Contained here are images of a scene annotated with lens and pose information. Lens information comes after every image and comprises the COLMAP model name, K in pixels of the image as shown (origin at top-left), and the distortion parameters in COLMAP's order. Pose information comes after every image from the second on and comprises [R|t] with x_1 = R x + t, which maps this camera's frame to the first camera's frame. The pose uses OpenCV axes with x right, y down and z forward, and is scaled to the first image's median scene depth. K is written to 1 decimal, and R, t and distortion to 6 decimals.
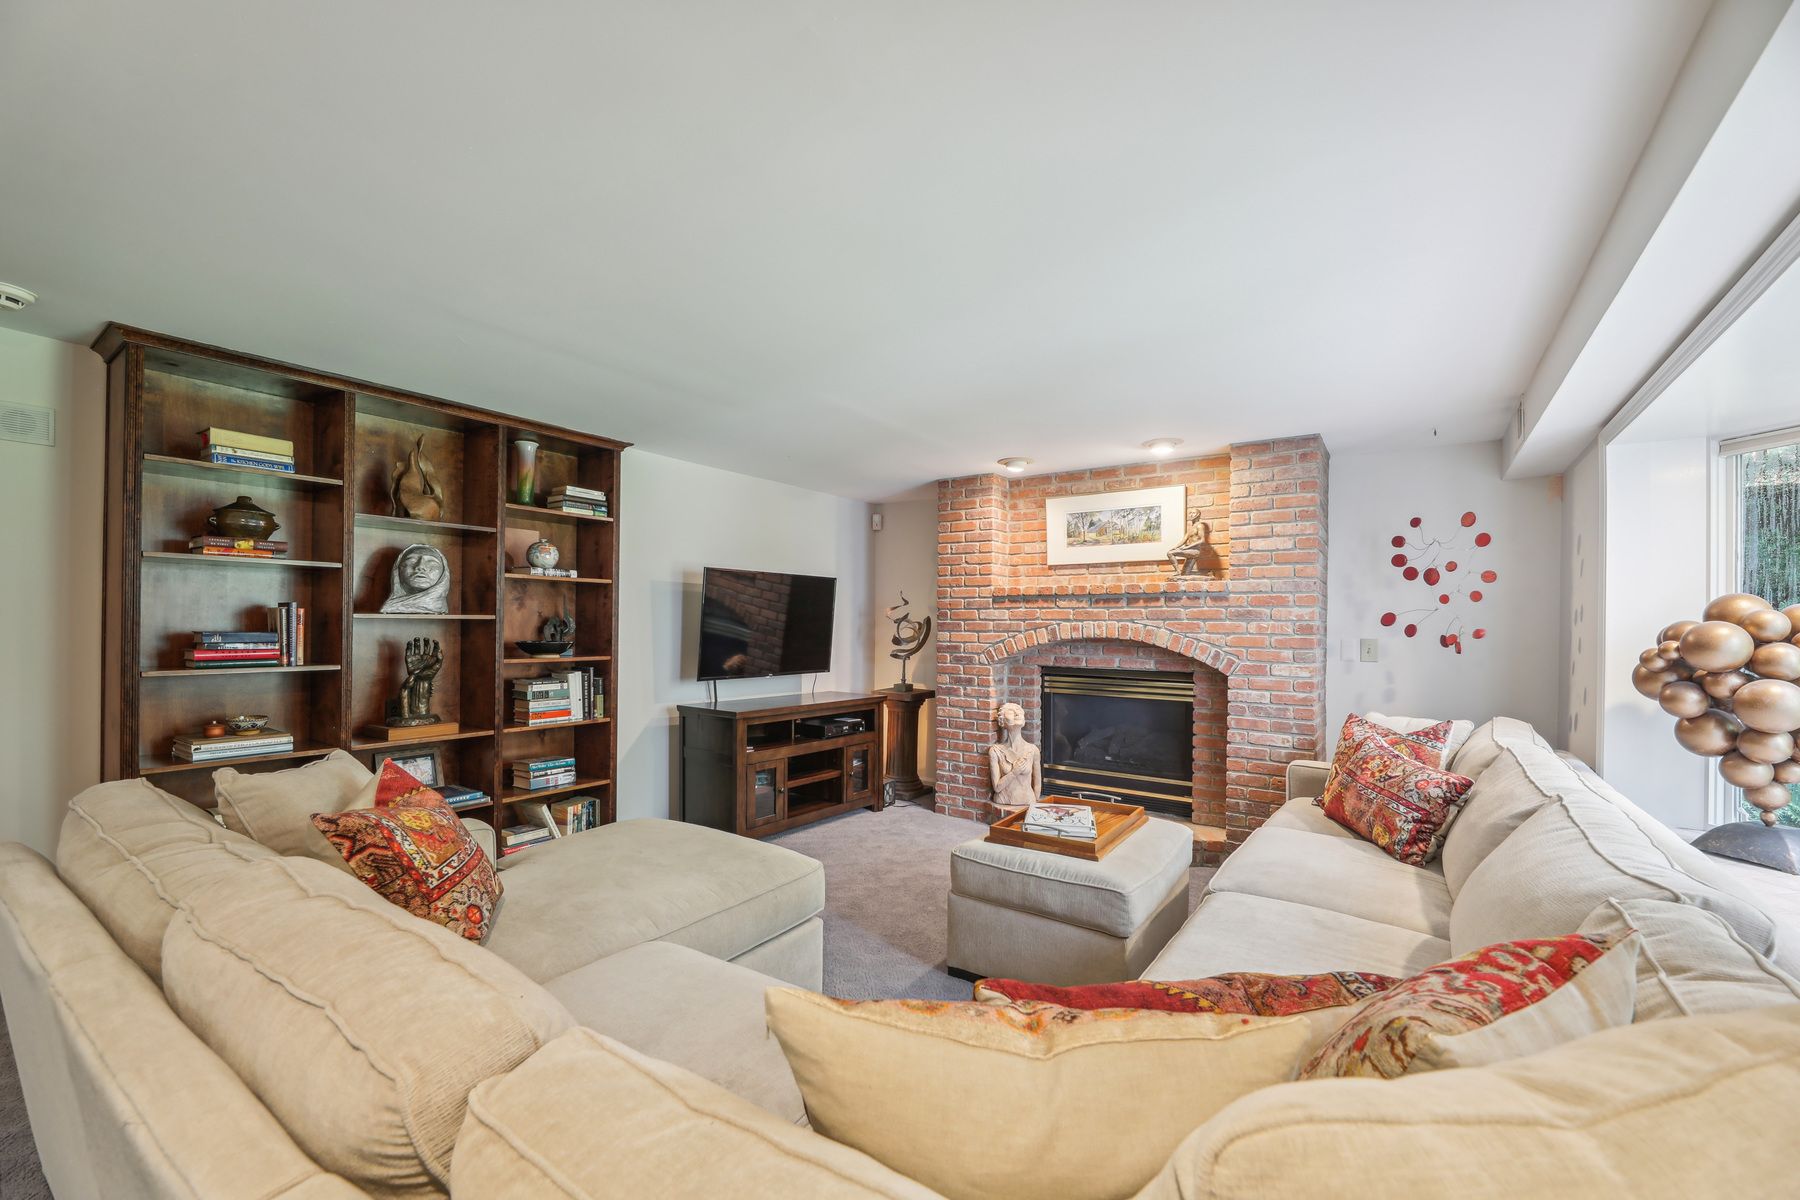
lens RADIAL K [[733.3, 0, 899.3], [0, 733.3, 629.0], [0, 0, 1]] dist [-0.002145, -0.002587]
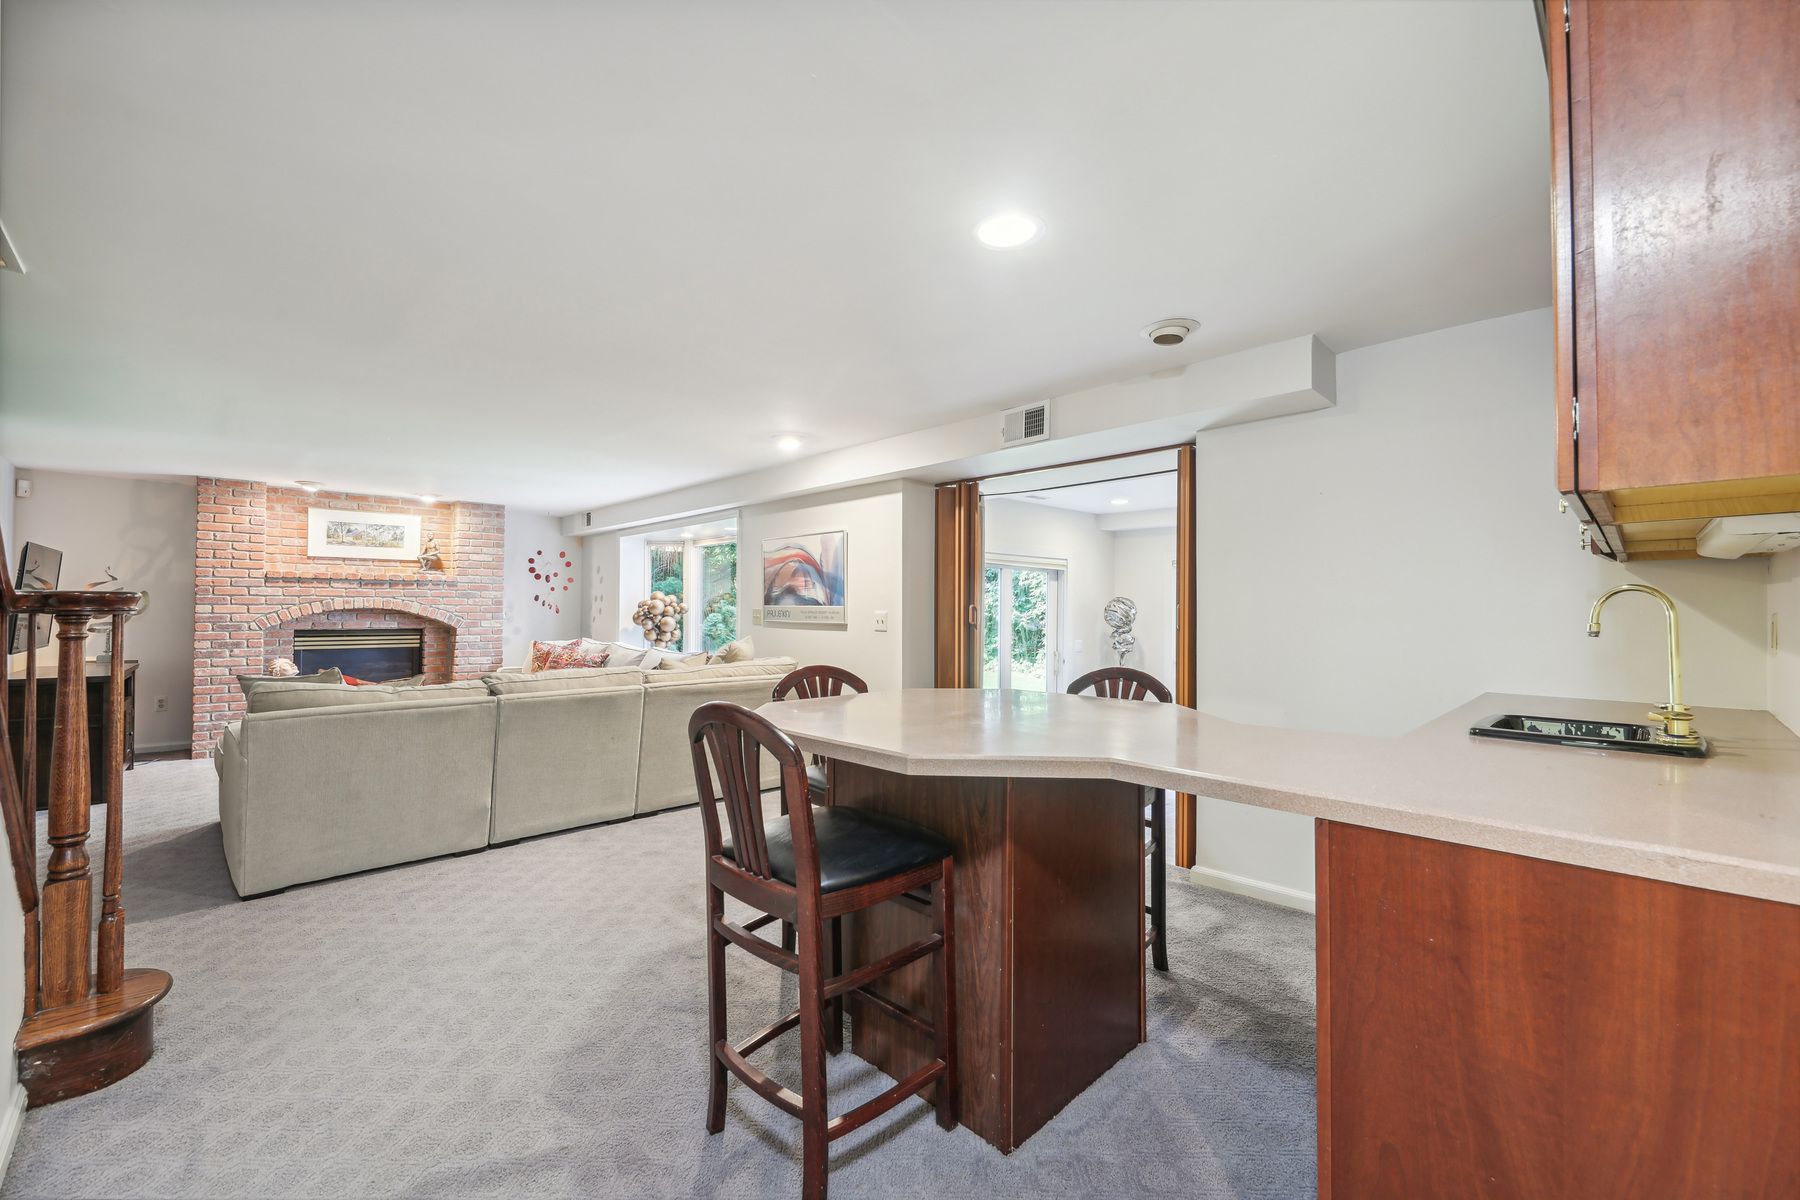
lens RADIAL K [[733.3, 0, 897.3], [0, 733.3, 596.7], [0, 0, 1]] dist [-0.002145, -0.002587]
pose [[0.199313, 0.007310, 0.979909, -1.019577], [0.001030, 0.999970, -0.007669, 0.000682], [-0.979935, 0.002538, 0.199300, -0.392615]]
